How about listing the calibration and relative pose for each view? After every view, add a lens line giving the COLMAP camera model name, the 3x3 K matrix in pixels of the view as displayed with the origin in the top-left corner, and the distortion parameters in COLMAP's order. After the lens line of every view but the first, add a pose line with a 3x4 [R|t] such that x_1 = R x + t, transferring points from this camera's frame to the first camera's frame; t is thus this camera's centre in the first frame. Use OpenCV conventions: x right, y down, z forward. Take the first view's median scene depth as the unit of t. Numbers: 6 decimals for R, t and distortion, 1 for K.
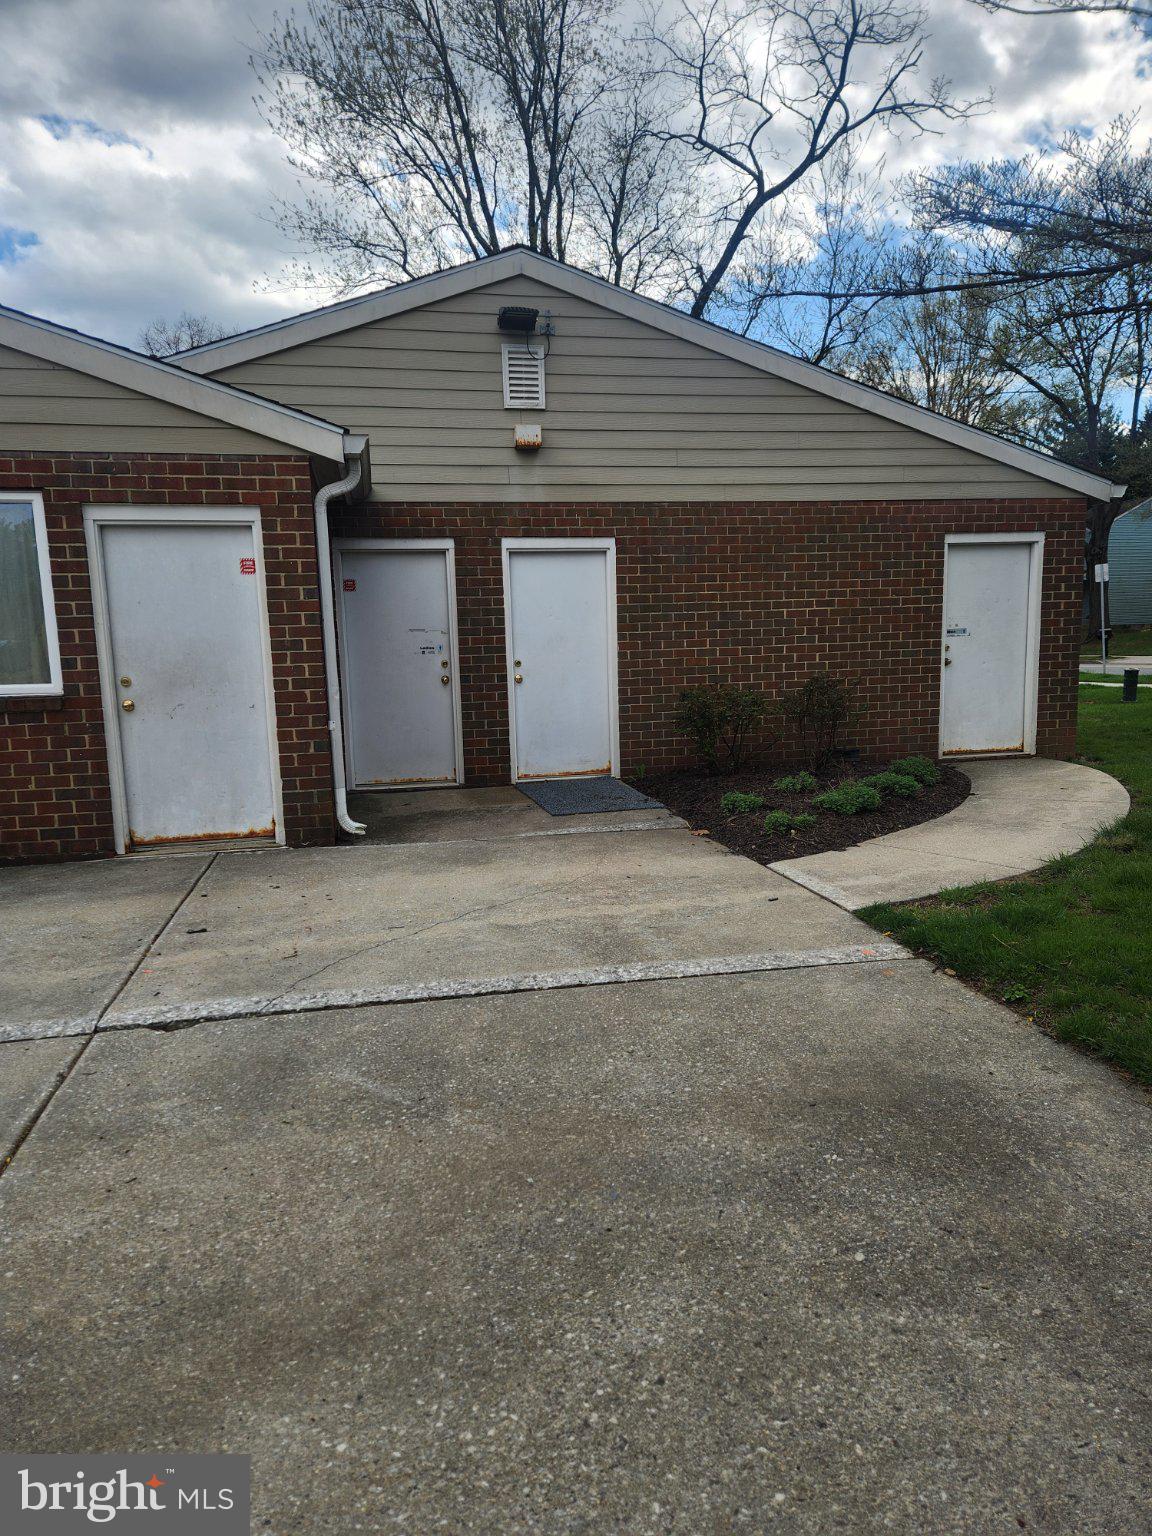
lens RADIAL K [[1009.5, 0, 572.7], [0, 1009.5, 770.8], [0, 0, 1]] dist [0.059436, -0.021737]
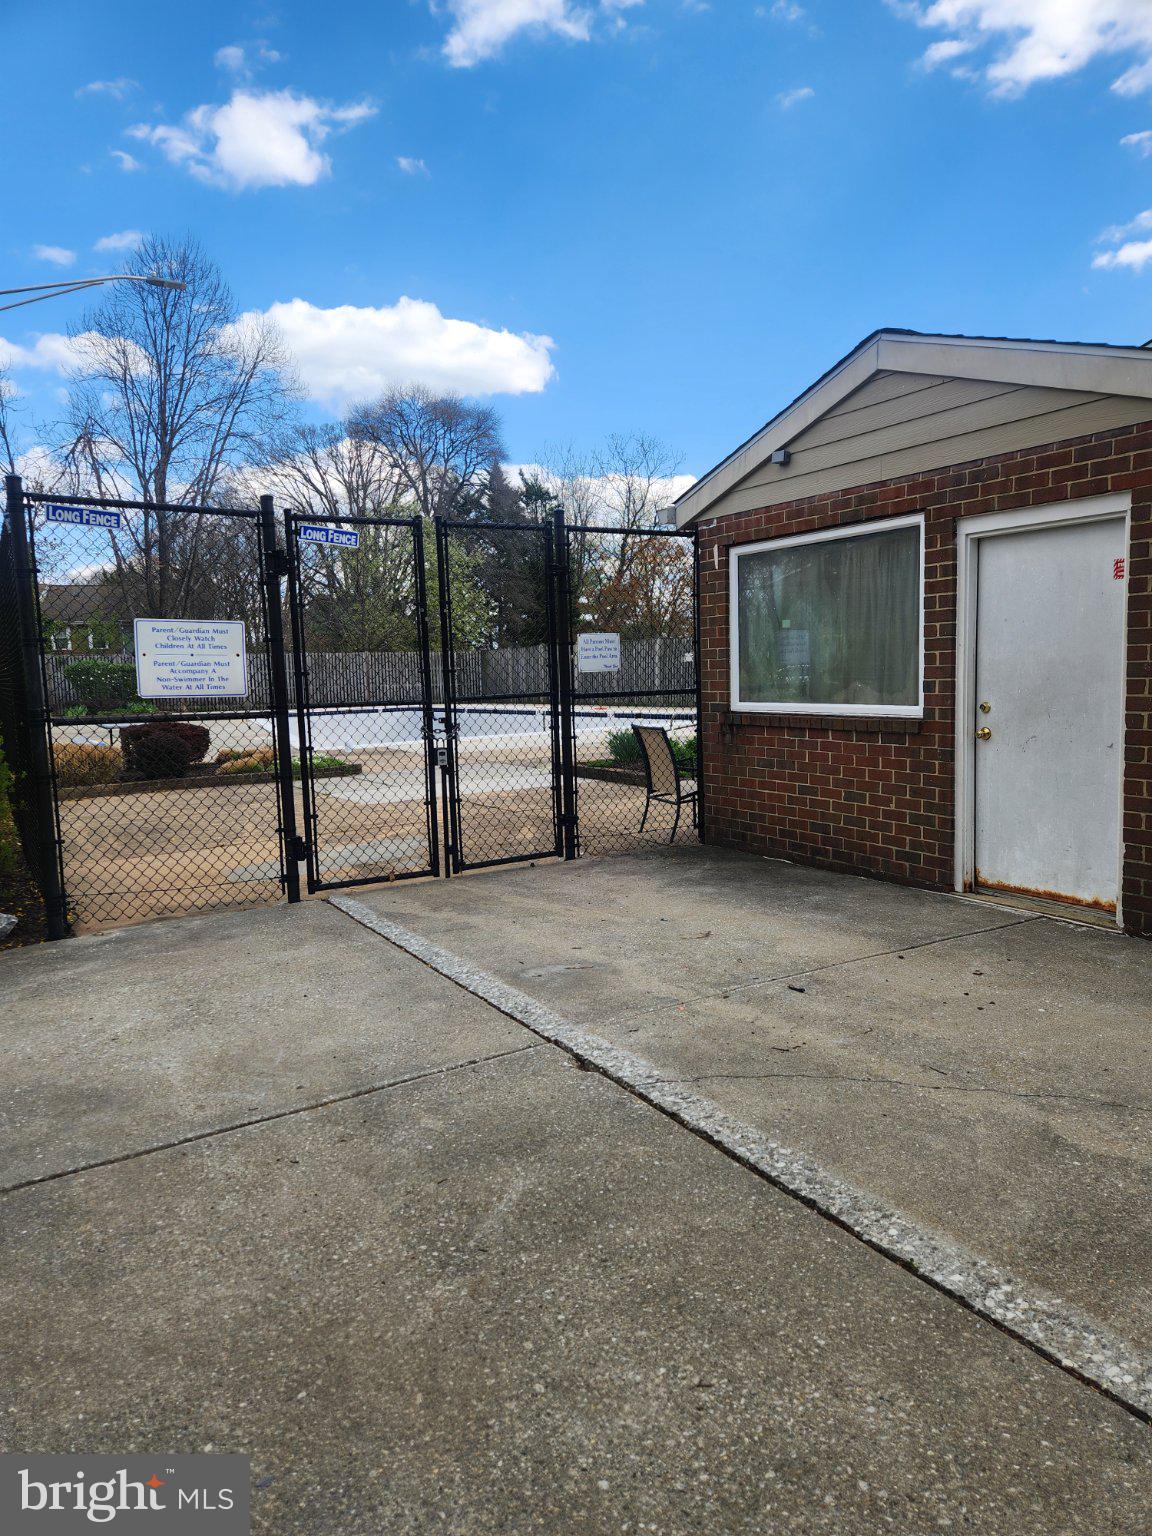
lens RADIAL K [[1009.5, 0, 588.2], [0, 1009.5, 768.8], [0, 0, 1]] dist [0.059436, -0.021737]
pose [[0.355241, 0.113806, -0.927821, 0.433870], [-0.104326, 0.991187, 0.081634, -0.105634], [0.928935, 0.067796, 0.363984, 0.515582]]
